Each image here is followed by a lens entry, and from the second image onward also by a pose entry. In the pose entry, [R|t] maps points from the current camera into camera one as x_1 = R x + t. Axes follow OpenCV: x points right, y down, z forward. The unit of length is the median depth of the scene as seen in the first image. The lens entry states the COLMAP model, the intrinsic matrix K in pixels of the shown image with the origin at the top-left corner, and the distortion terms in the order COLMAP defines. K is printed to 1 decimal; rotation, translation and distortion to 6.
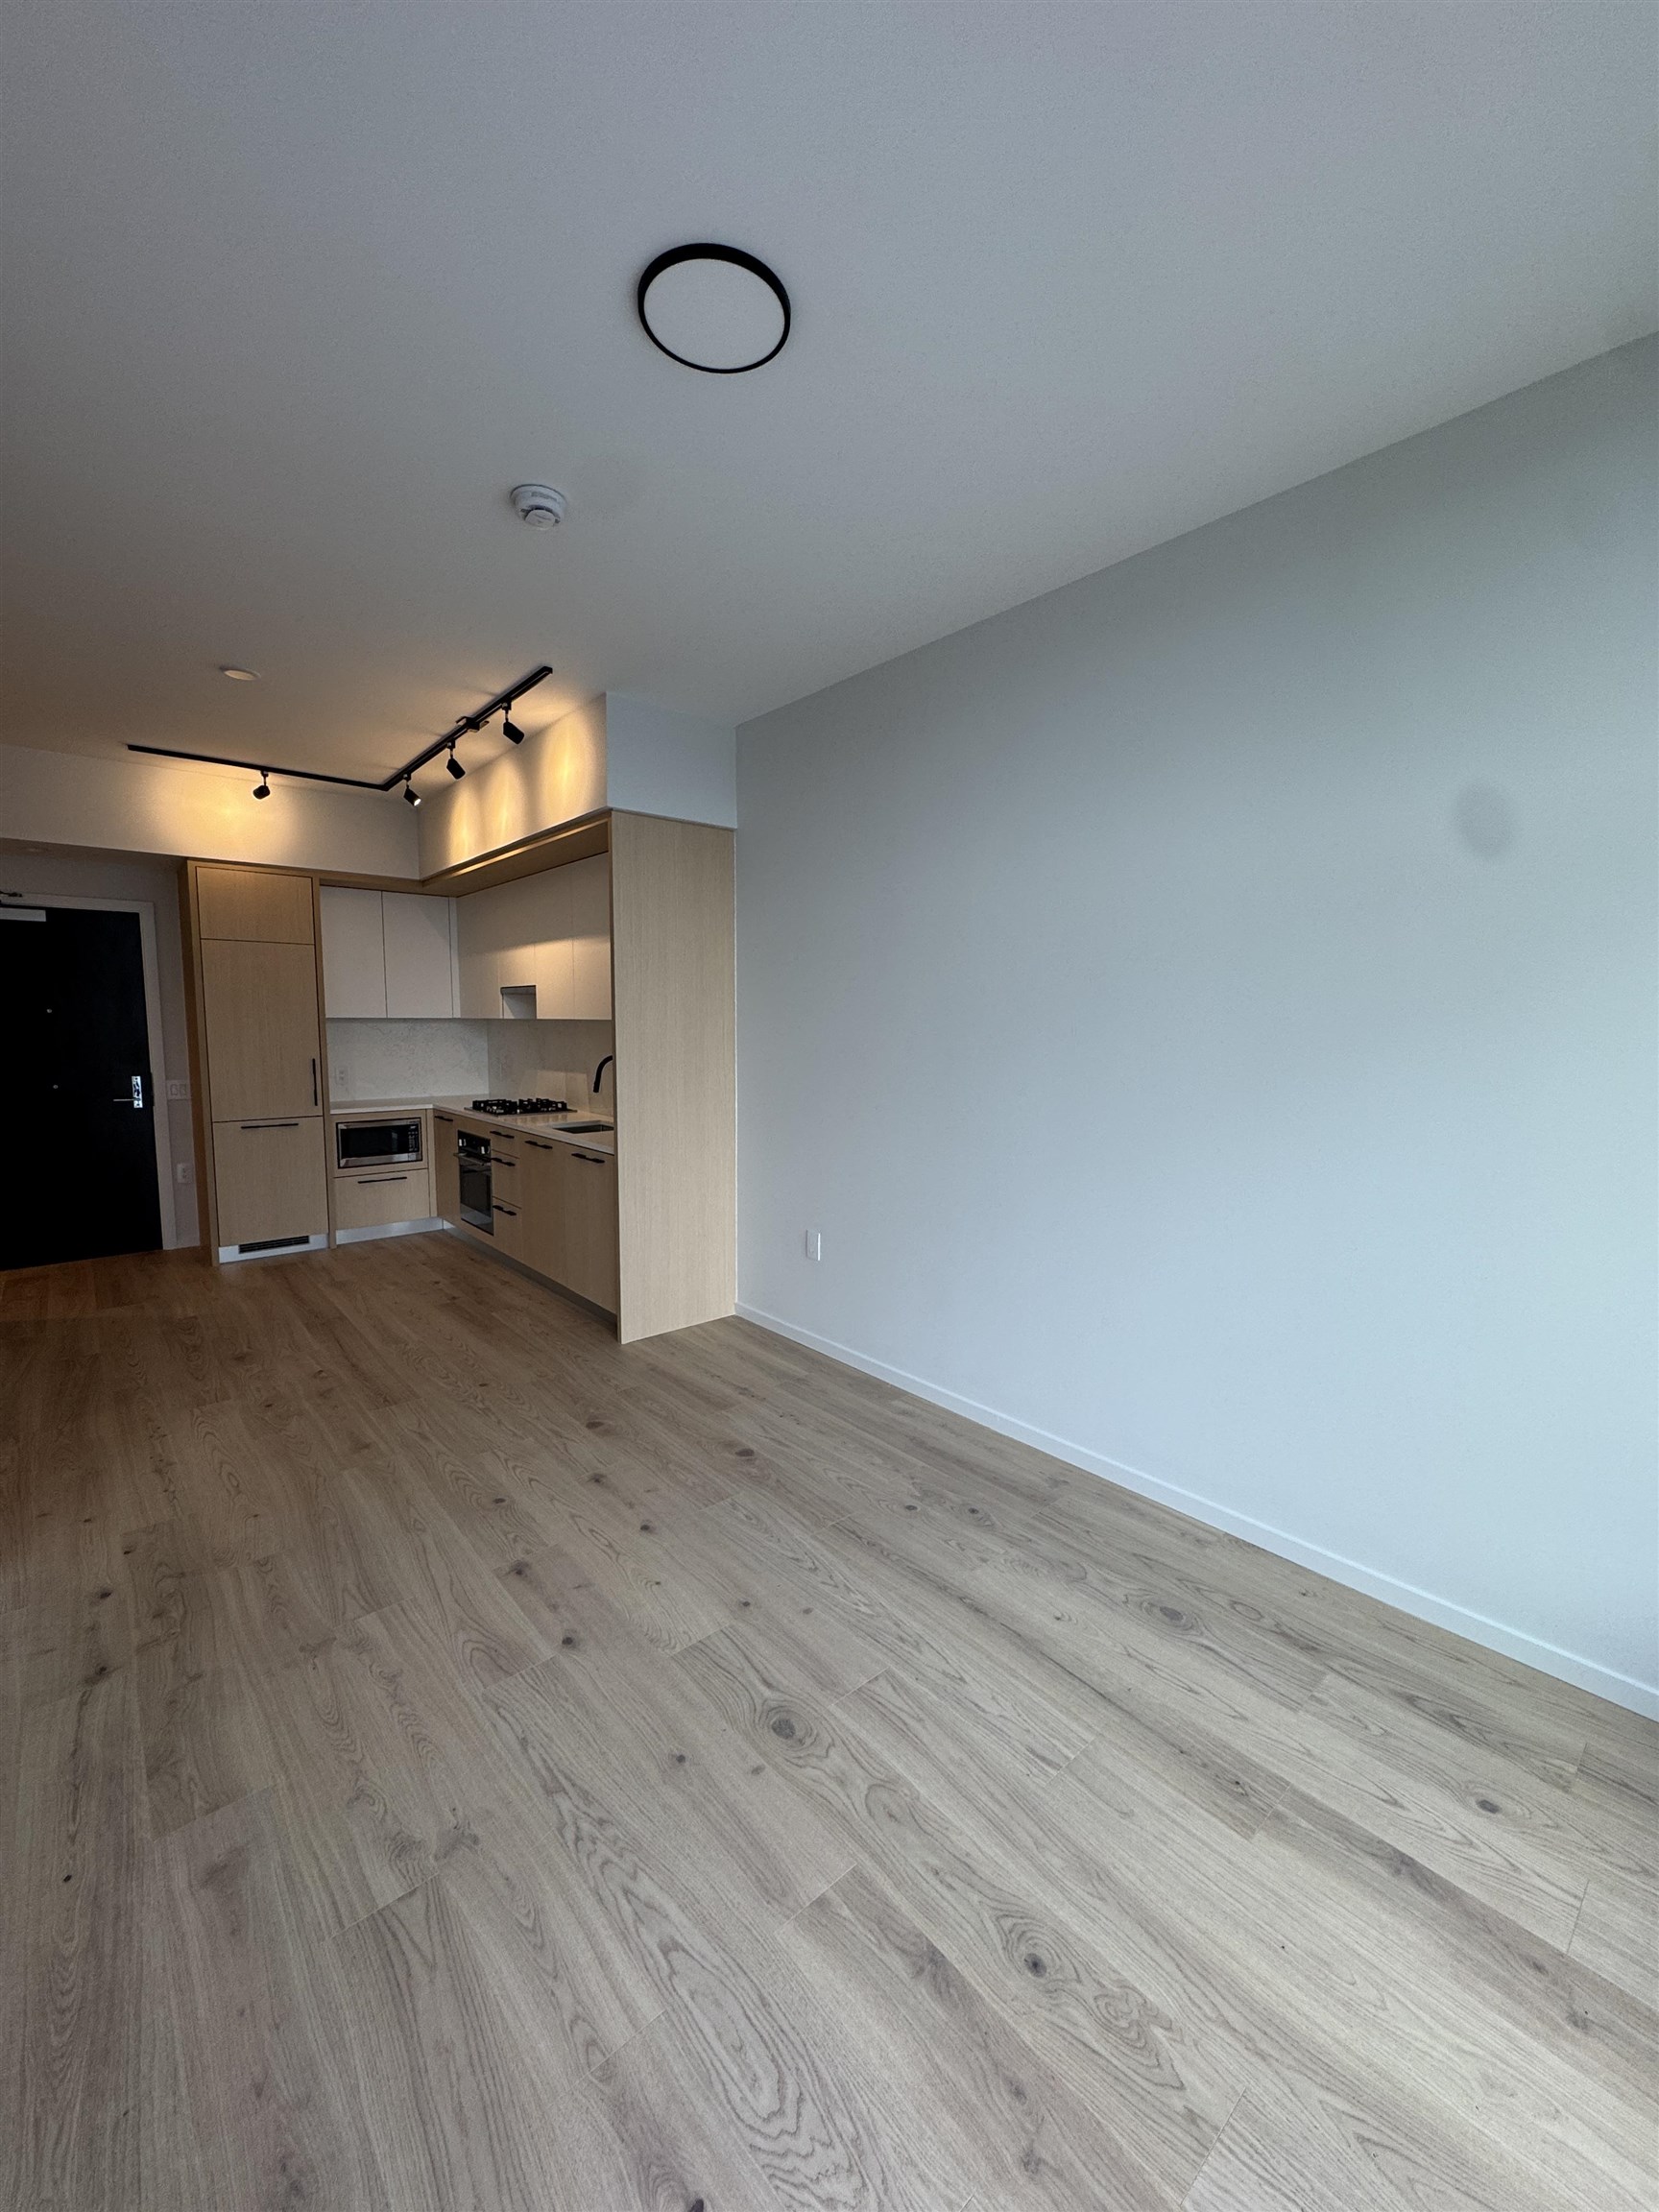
lens RADIAL K [[880.2, 0, 827.7], [0, 880.2, 1103.8], [0, 0, 1]] dist [-0.005279, 0.000913]
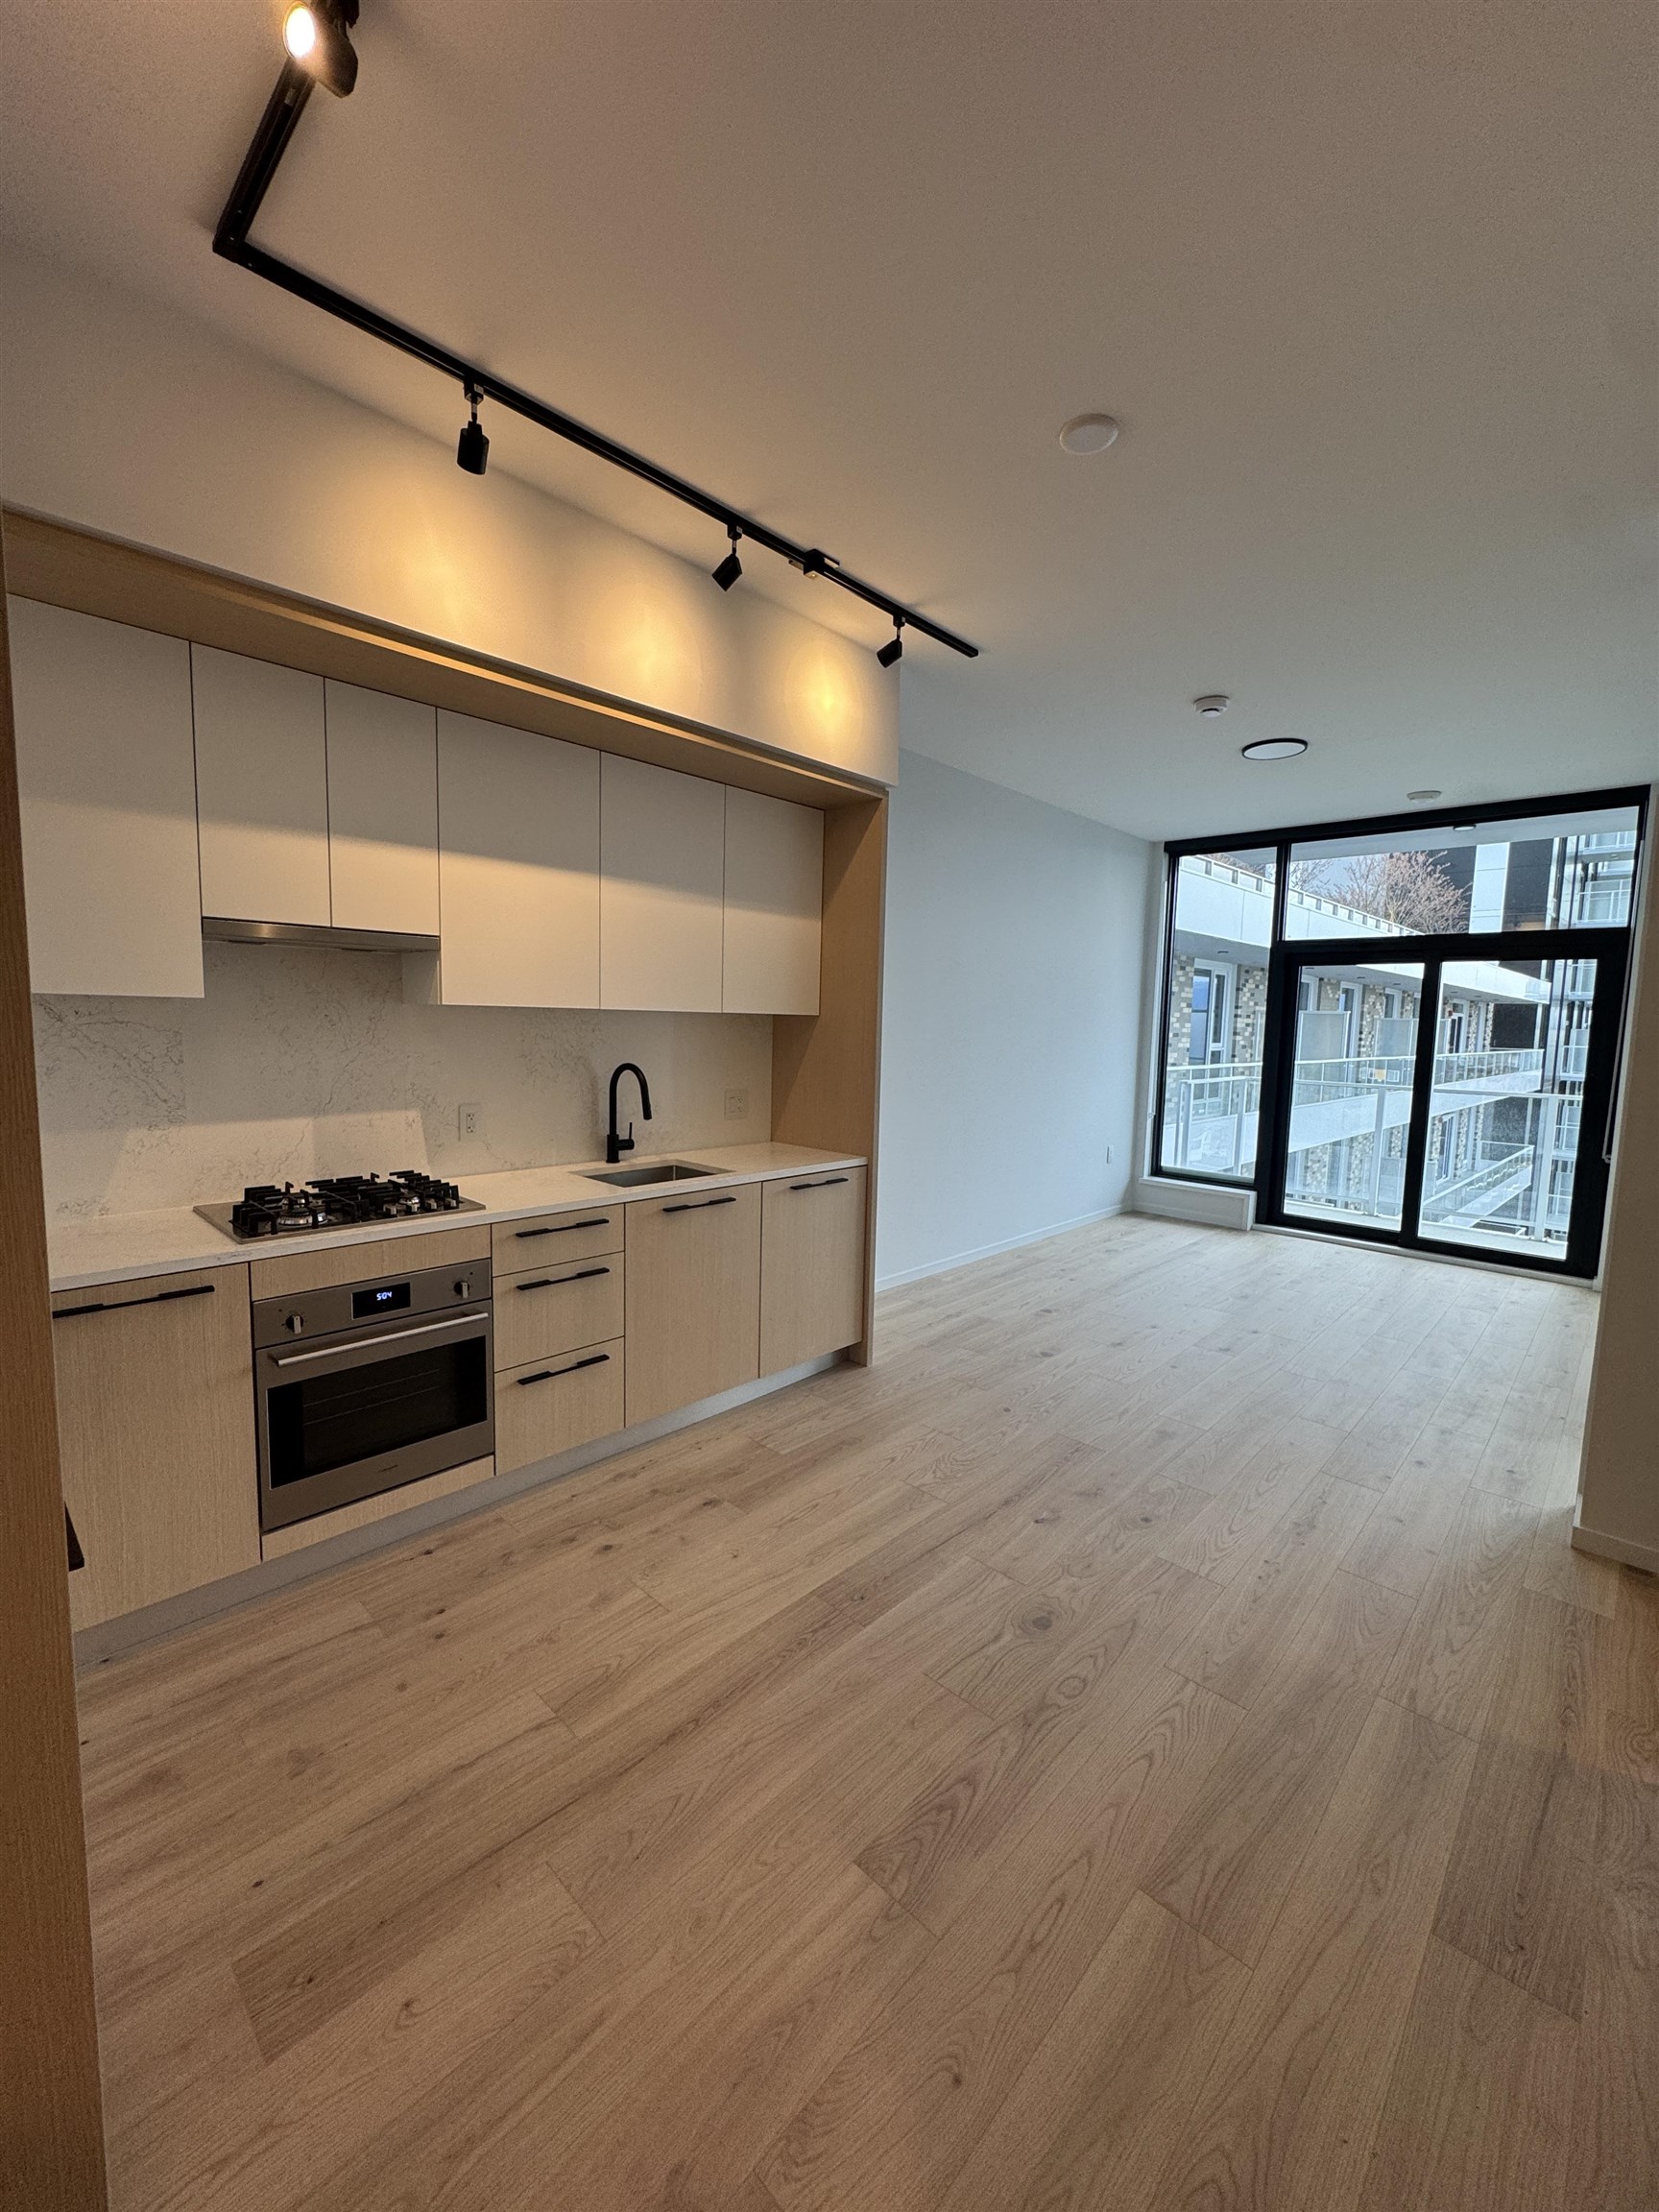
lens RADIAL K [[880.2, 0, 830.6], [0, 880.2, 1102.9], [0, 0, 1]] dist [-0.005279, 0.000913]
pose [[-0.099225, -0.101415, 0.989884, -2.059799], [0.072581, 0.991405, 0.108846, -0.193924], [-0.992414, 0.082647, -0.091011, 2.024261]]
